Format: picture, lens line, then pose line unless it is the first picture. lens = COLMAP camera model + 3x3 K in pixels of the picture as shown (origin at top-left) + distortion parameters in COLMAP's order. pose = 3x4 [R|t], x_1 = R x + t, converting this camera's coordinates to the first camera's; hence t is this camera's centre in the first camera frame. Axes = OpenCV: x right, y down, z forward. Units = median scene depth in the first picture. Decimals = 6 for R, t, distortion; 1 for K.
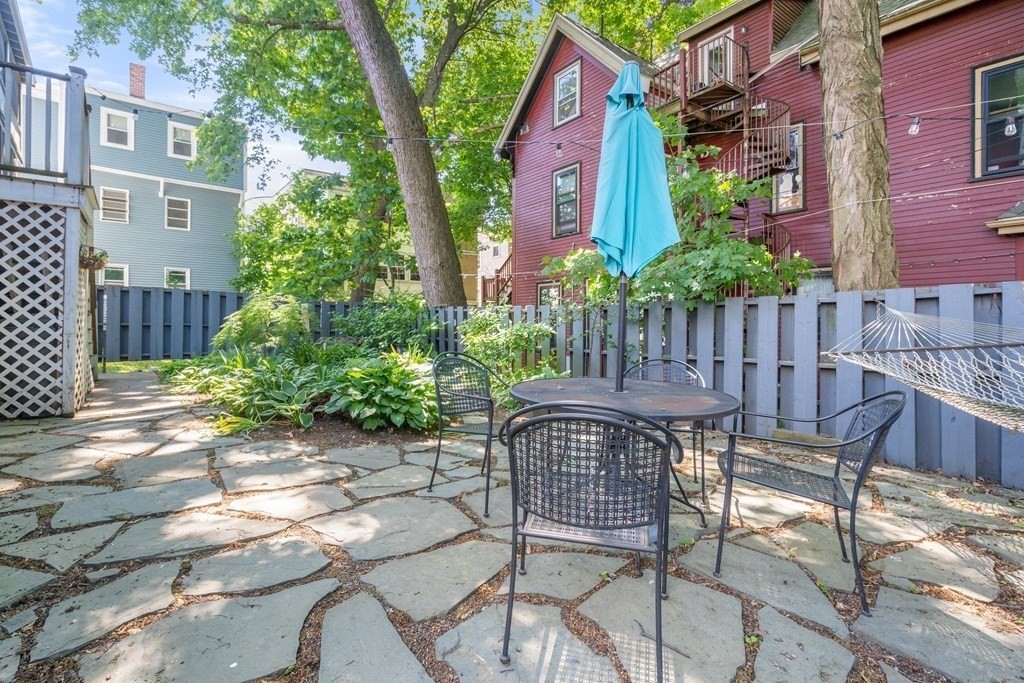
lens RADIAL K [[470.2, 0, 508.2], [0, 470.2, 326.9], [0, 0, 1]] dist [-0.002187, 0.000185]
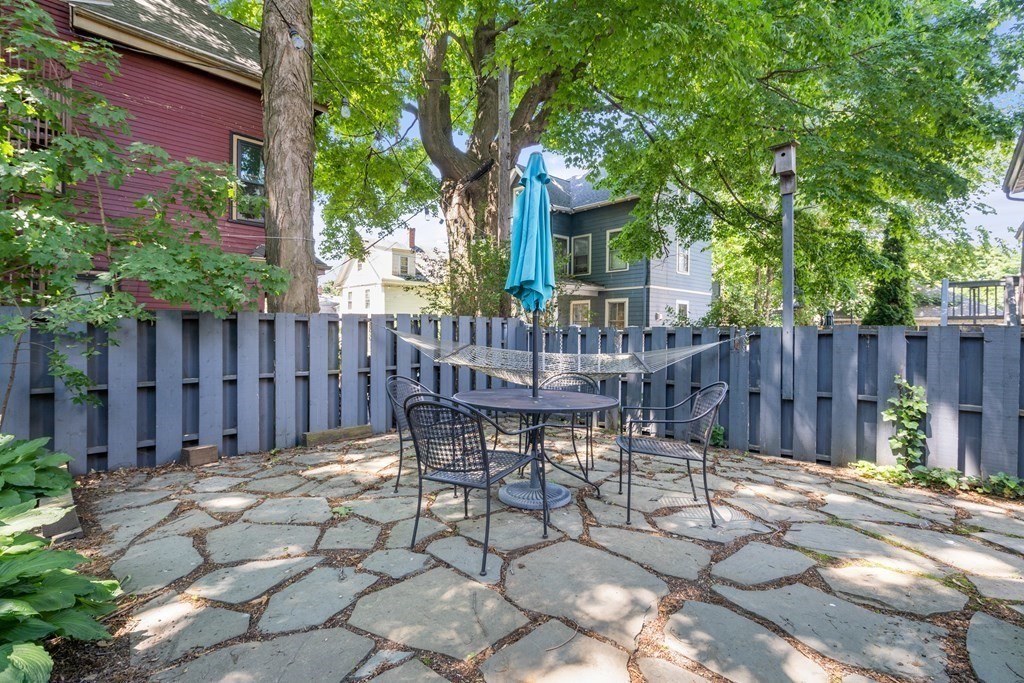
lens RADIAL K [[470.2, 0, 508.2], [0, 470.2, 326.9], [0, 0, 1]] dist [-0.002187, 0.000185]
pose [[-0.108851, 0.013962, 0.993960, -0.921982], [0.017553, 0.999772, -0.012121, -0.018671], [-0.993903, 0.016128, -0.109071, 1.068538]]
